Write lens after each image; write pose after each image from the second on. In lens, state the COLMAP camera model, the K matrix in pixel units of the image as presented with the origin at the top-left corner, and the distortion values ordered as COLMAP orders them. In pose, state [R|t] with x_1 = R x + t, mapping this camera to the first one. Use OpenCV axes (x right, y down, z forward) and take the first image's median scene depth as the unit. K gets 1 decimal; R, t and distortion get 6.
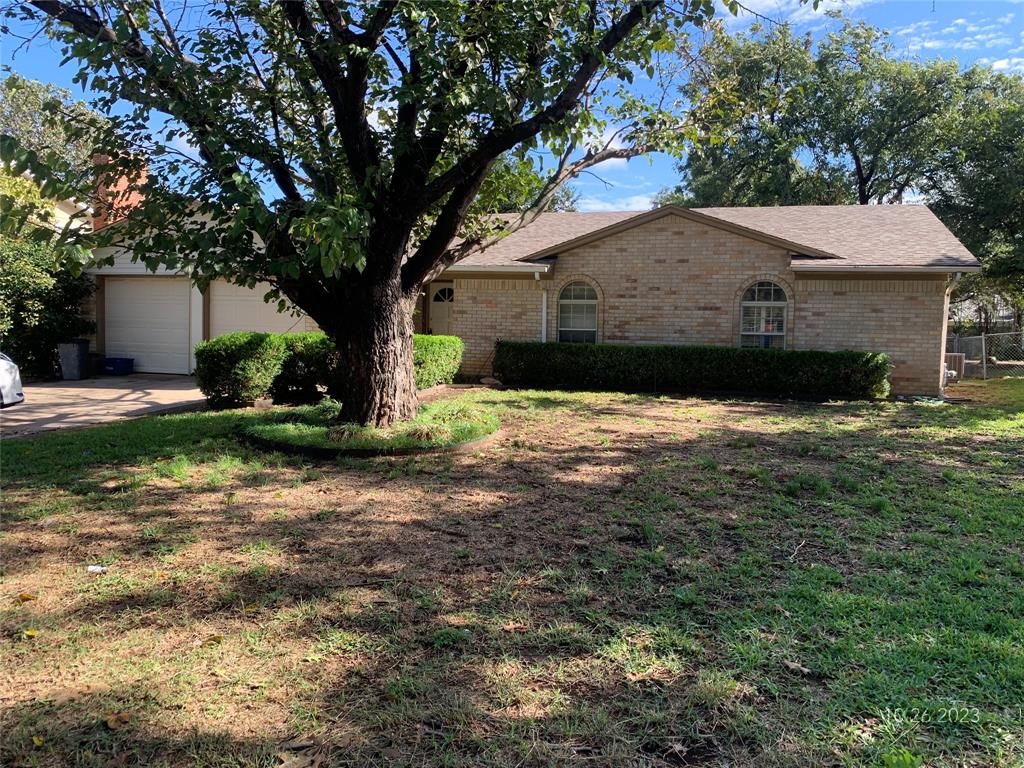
lens RADIAL K [[780.9, 0, 513.8], [0, 780.9, 385.4], [0, 0, 1]] dist [0.029657, -0.038578]
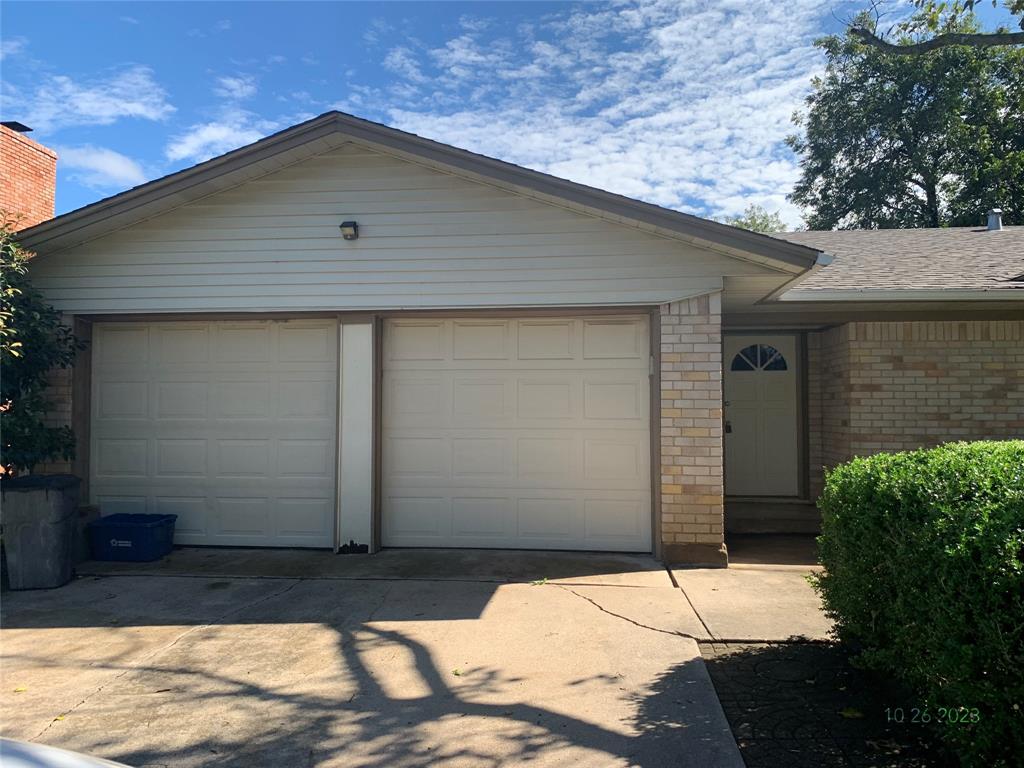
lens RADIAL K [[758.8, 0, 517.0], [0, 758.8, 385.3], [0, 0, 1]] dist [0.033947, -0.005781]
pose [[0.984959, -0.015522, 0.172090, -0.422507], [0.033943, 0.993932, -0.104624, -0.058546], [-0.169422, 0.108892, 0.979509, 0.630947]]
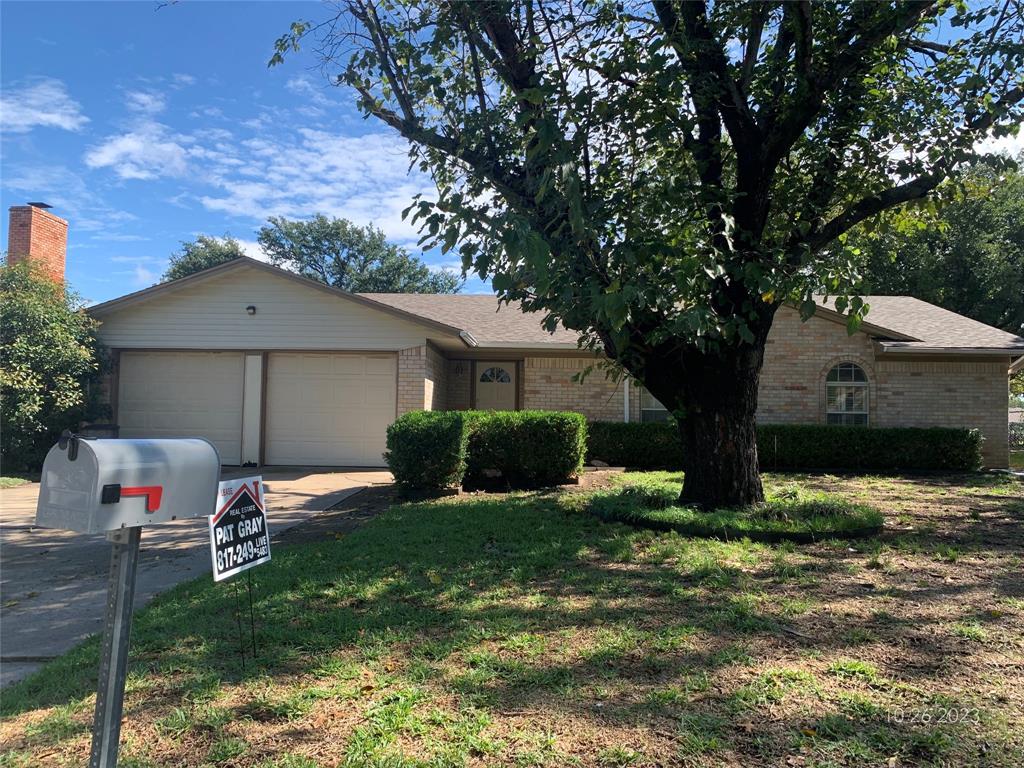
lens RADIAL K [[780.9, 0, 503.2], [0, 780.9, 384.6], [0, 0, 1]] dist [0.029657, -0.038578]
pose [[0.966971, 0.004522, 0.254847, -0.388533], [0.025411, 0.993151, -0.114042, 0.004154], [-0.253617, 0.116751, 0.960233, 0.115098]]
